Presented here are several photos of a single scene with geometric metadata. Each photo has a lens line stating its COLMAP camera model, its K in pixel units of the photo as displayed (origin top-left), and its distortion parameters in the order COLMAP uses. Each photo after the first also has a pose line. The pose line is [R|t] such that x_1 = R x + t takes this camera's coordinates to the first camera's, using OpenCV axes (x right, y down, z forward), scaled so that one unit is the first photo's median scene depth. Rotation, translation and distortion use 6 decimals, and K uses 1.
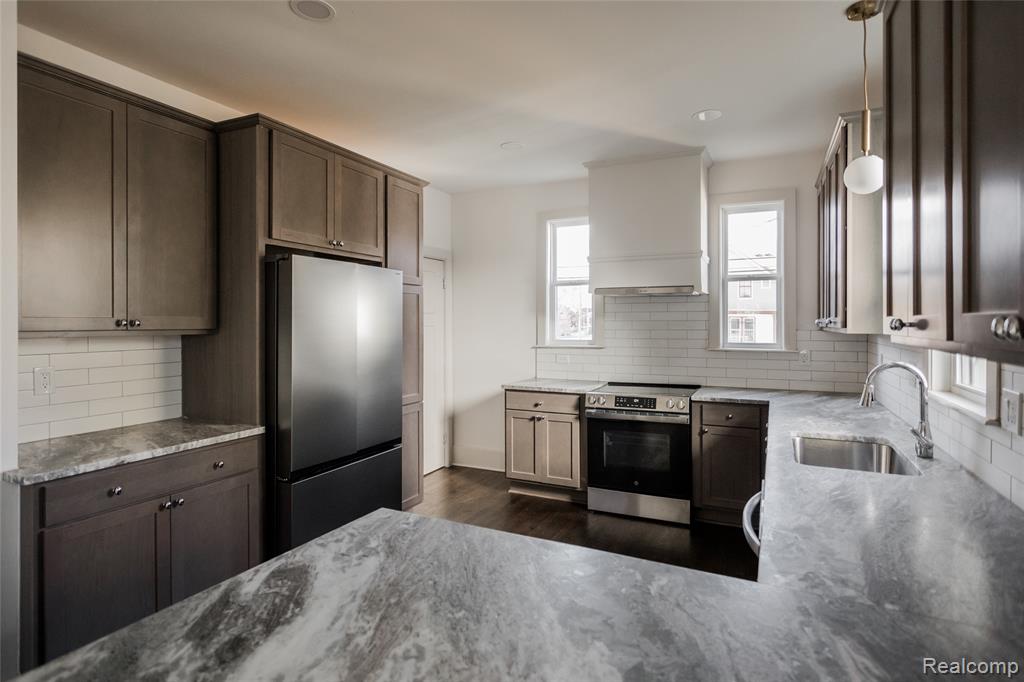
lens RADIAL K [[557.3, 0, 512.4], [0, 557.3, 321.9], [0, 0, 1]] dist [0.008334, 0.000316]
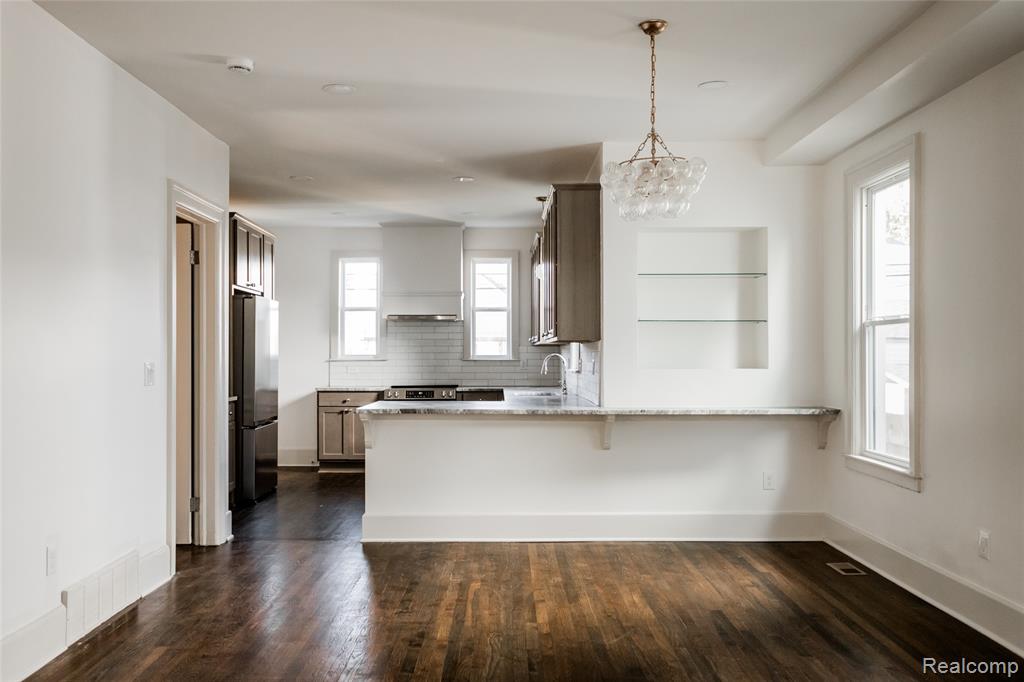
lens RADIAL K [[939.6, 0, 512.1], [0, 939.6, 345.3], [0, 0, 1]] dist [0.010877, 0.000000]
pose [[0.899080, 0.004601, 0.437759, -0.580379], [-0.000227, 0.999950, -0.010043, 0.037227], [-0.437783, 0.008930, 0.899036, -1.194593]]
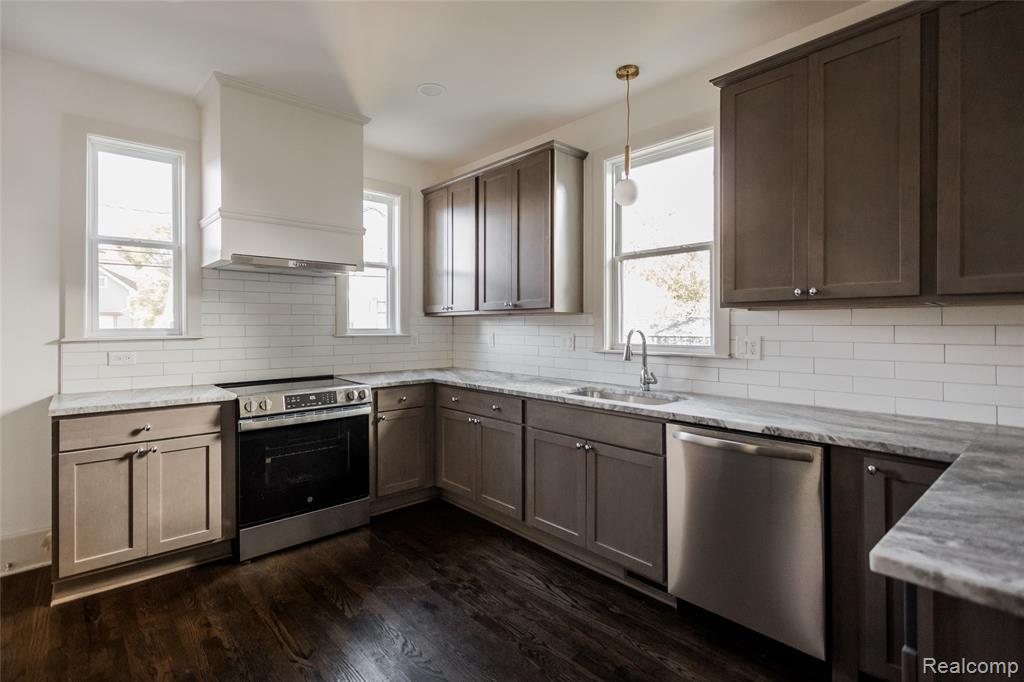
lens RADIAL K [[488.5, 0, 527.9], [0, 488.5, 323.9], [0, 0, 1]] dist [0.005142, -0.000535]
pose [[0.370217, 0.004659, 0.928934, -0.295923], [0.004271, 0.999968, -0.006718, 0.036745], [-0.928936, 0.006454, 0.370185, 0.407250]]
